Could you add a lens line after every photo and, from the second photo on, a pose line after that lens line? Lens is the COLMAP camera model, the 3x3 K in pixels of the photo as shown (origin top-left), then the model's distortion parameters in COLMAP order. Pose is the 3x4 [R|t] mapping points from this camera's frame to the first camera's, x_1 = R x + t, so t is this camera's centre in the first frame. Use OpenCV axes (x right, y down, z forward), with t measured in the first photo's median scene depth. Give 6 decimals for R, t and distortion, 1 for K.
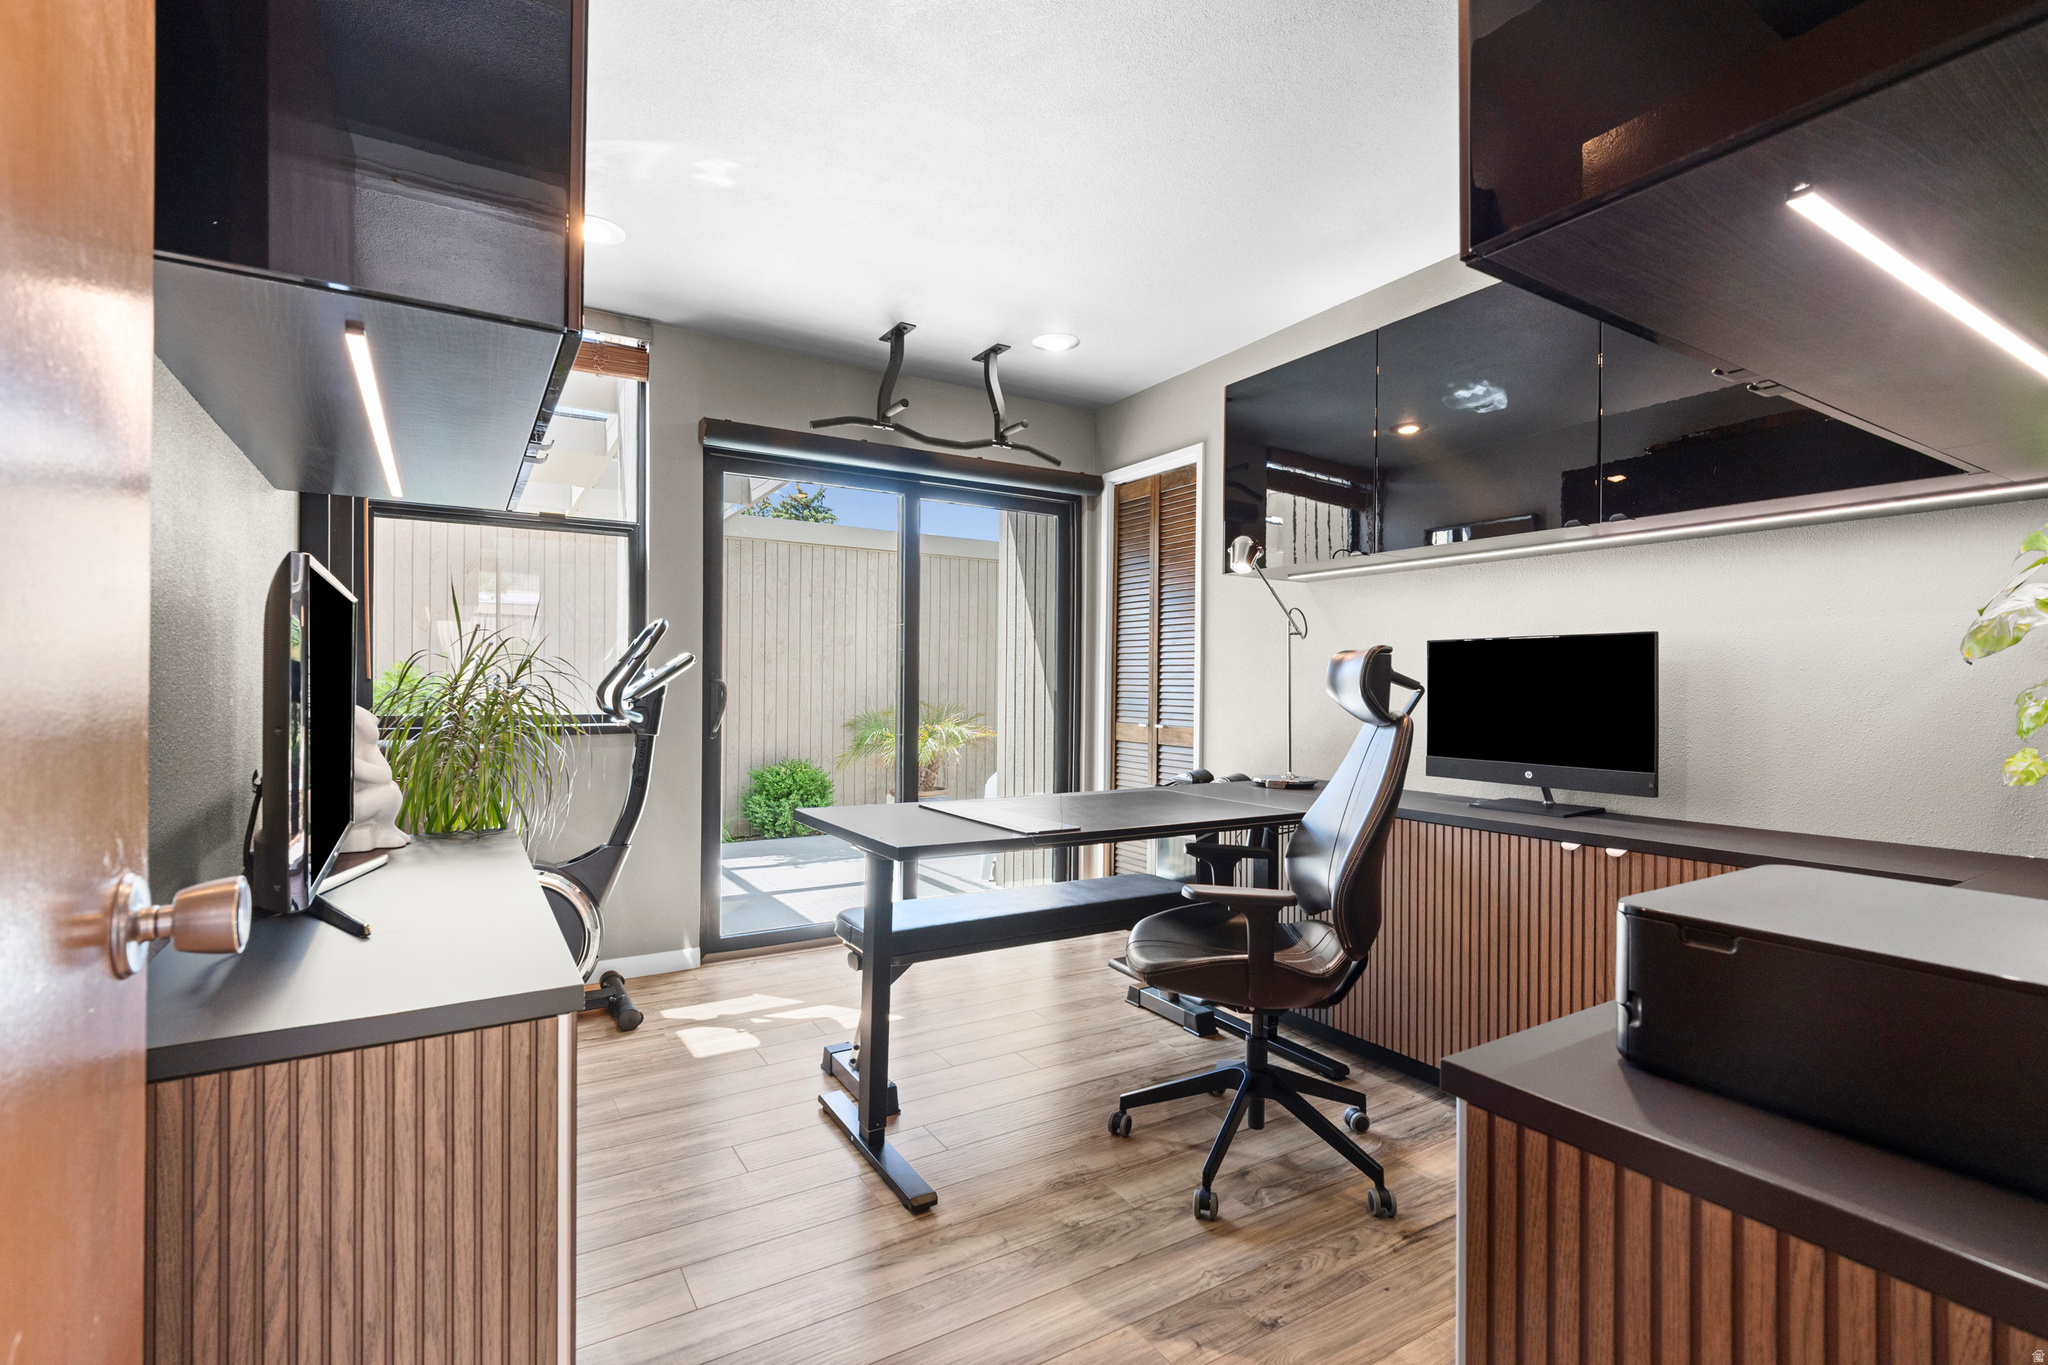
lens RADIAL K [[929.8, 0, 1016.7], [0, 929.8, 696.0], [0, 0, 1]] dist [-0.000428, 0.000176]
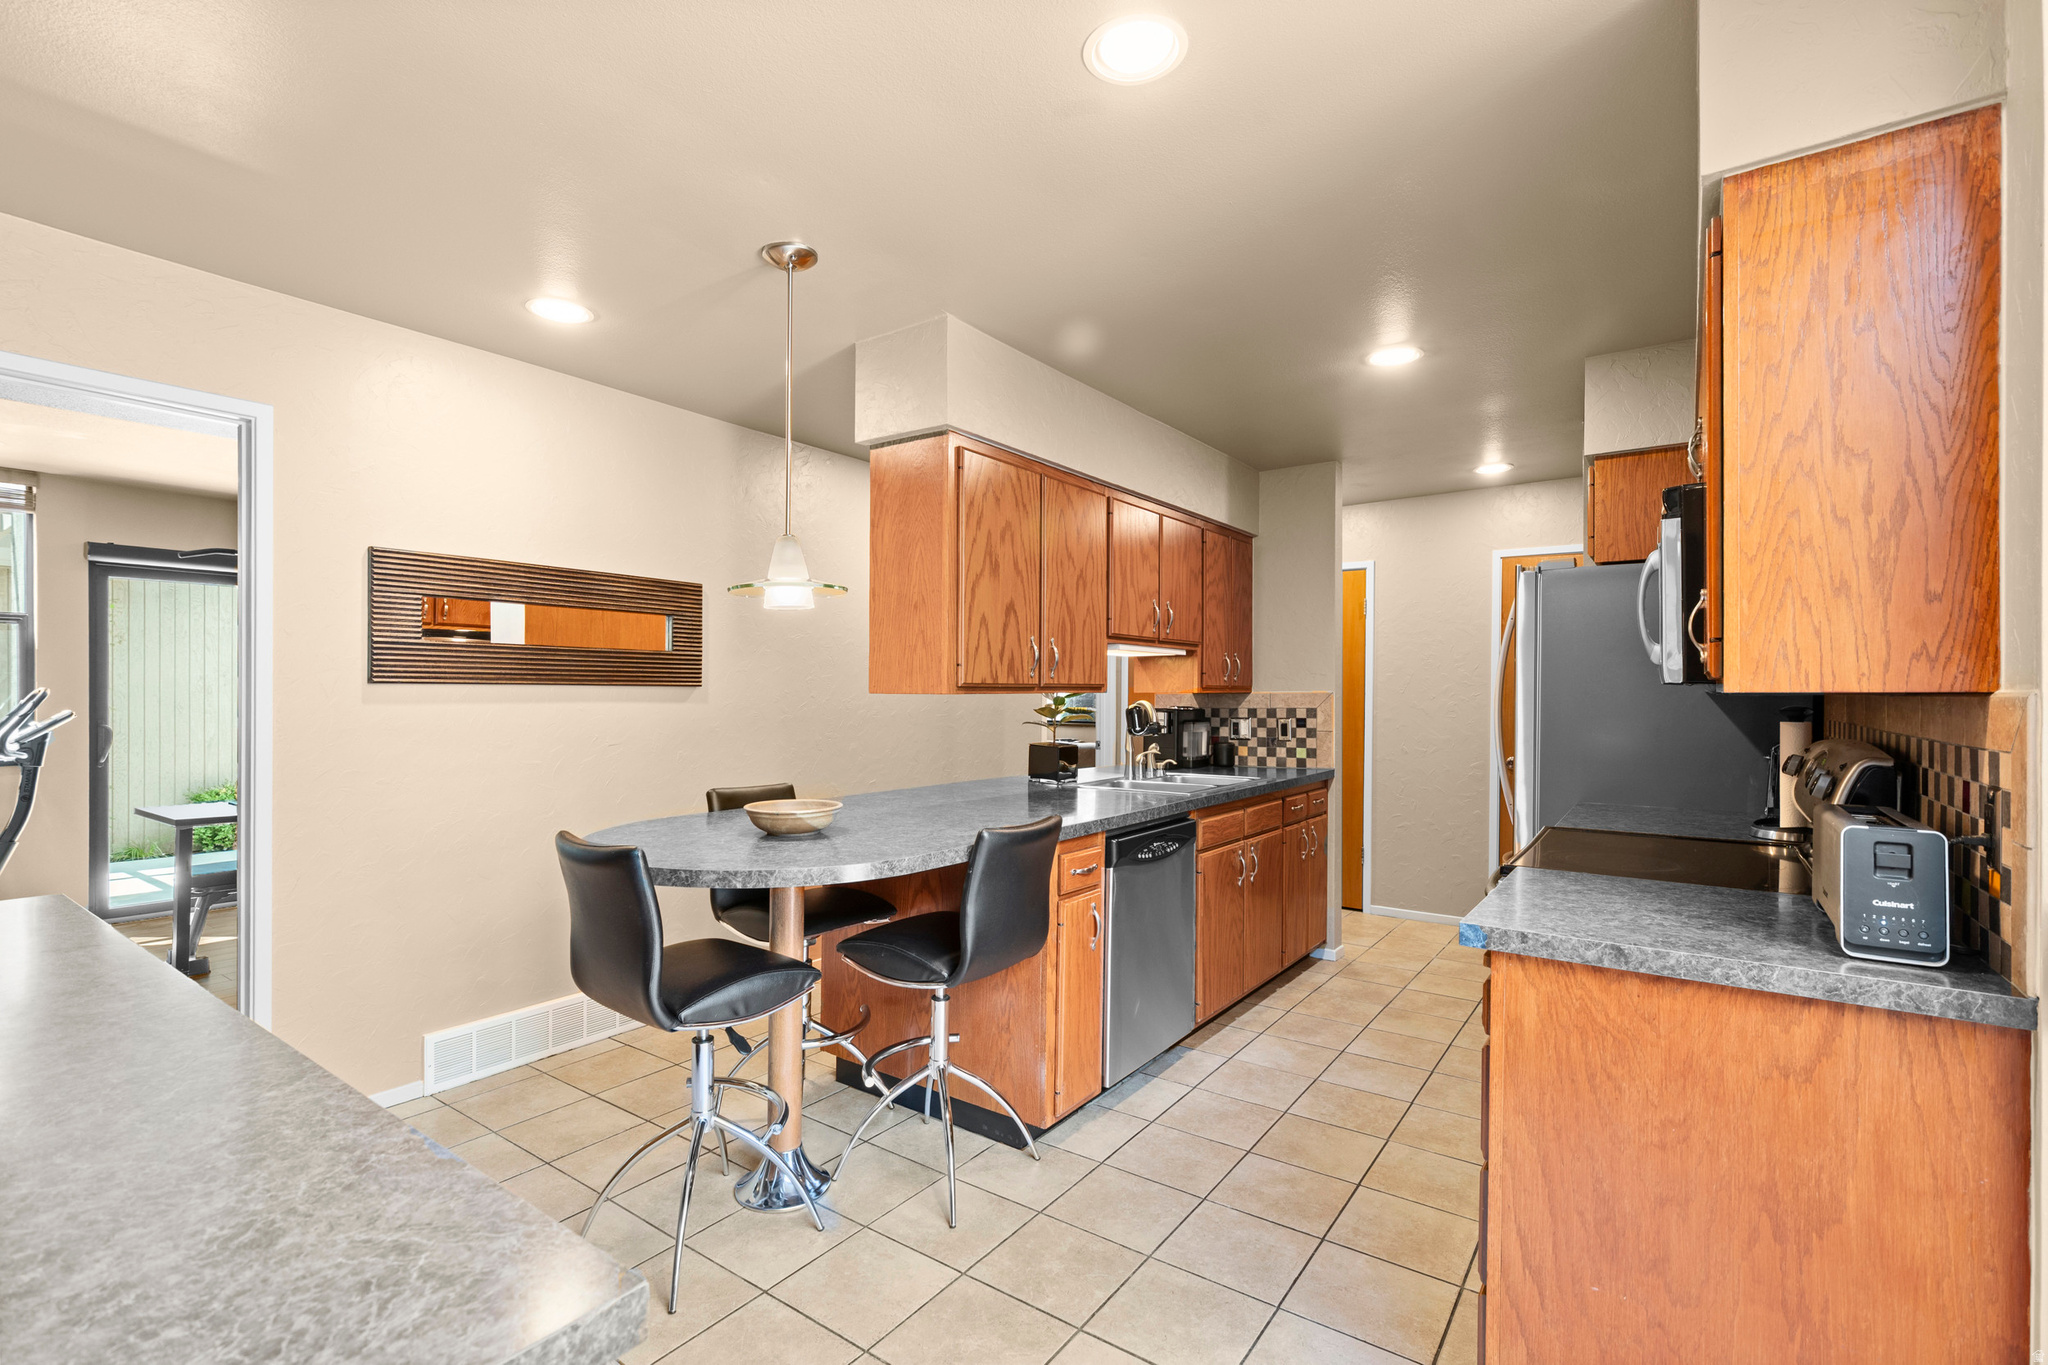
lens RADIAL K [[929.8, 0, 1016.7], [0, 929.8, 696.0], [0, 0, 1]] dist [-0.000428, 0.000176]
pose [[0.923493, -0.008543, 0.383520, 0.460611], [0.009740, 0.999952, -0.001178, -0.051001], [-0.383492, 0.004824, 0.923532, -0.922161]]
